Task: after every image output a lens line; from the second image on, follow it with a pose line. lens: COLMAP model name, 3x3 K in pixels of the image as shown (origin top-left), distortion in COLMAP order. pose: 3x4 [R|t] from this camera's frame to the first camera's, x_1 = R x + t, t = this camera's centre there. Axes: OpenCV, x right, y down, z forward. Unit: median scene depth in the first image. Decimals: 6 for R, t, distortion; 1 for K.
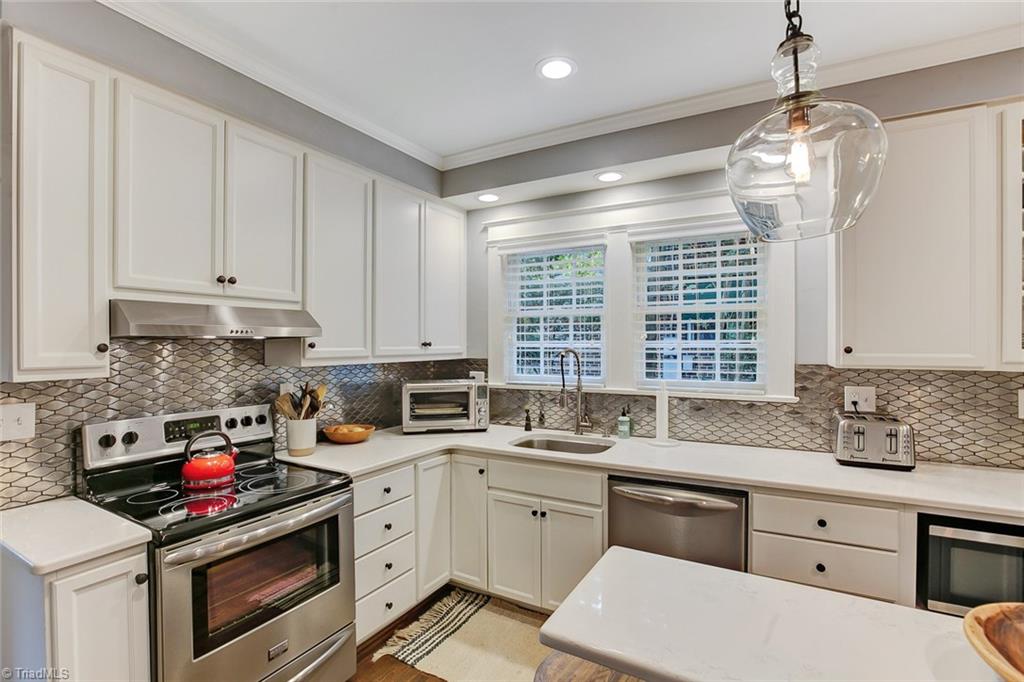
lens RADIAL K [[481.6, 0, 512.0], [0, 481.6, 341.0], [0, 0, 1]] dist [-0.075358, 0.032991]
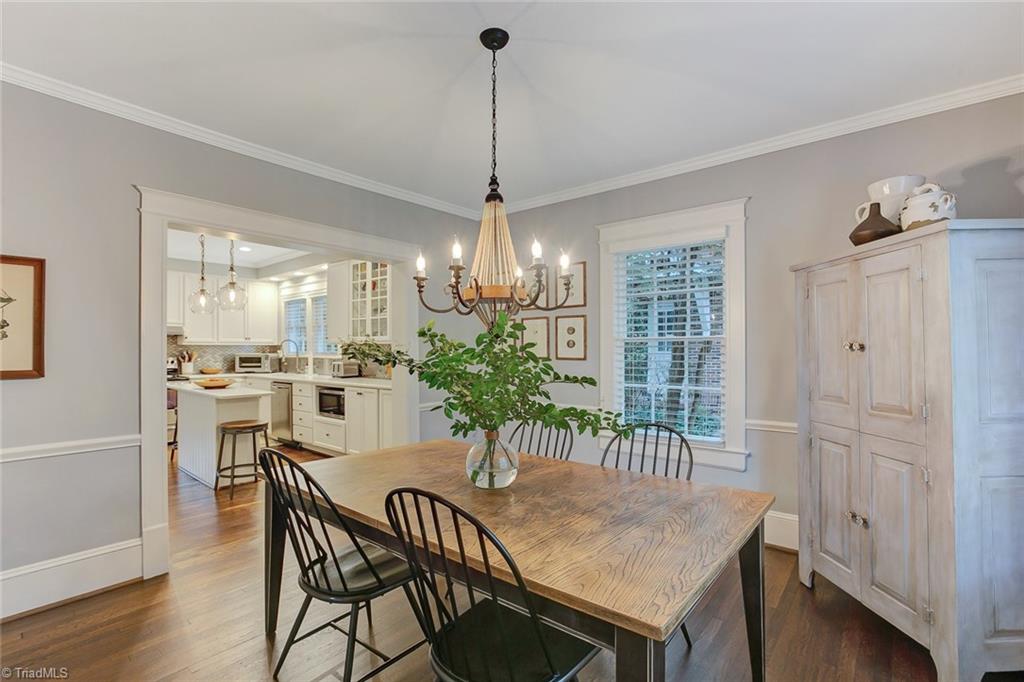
lens RADIAL K [[481.6, 0, 512.0], [0, 481.6, 341.0], [0, 0, 1]] dist [-0.075358, 0.032991]
pose [[0.979139, 0.001402, -0.203188, 2.767948], [-0.003104, 0.999963, -0.008057, 0.051759], [0.203169, 0.008520, 0.979107, -1.917010]]
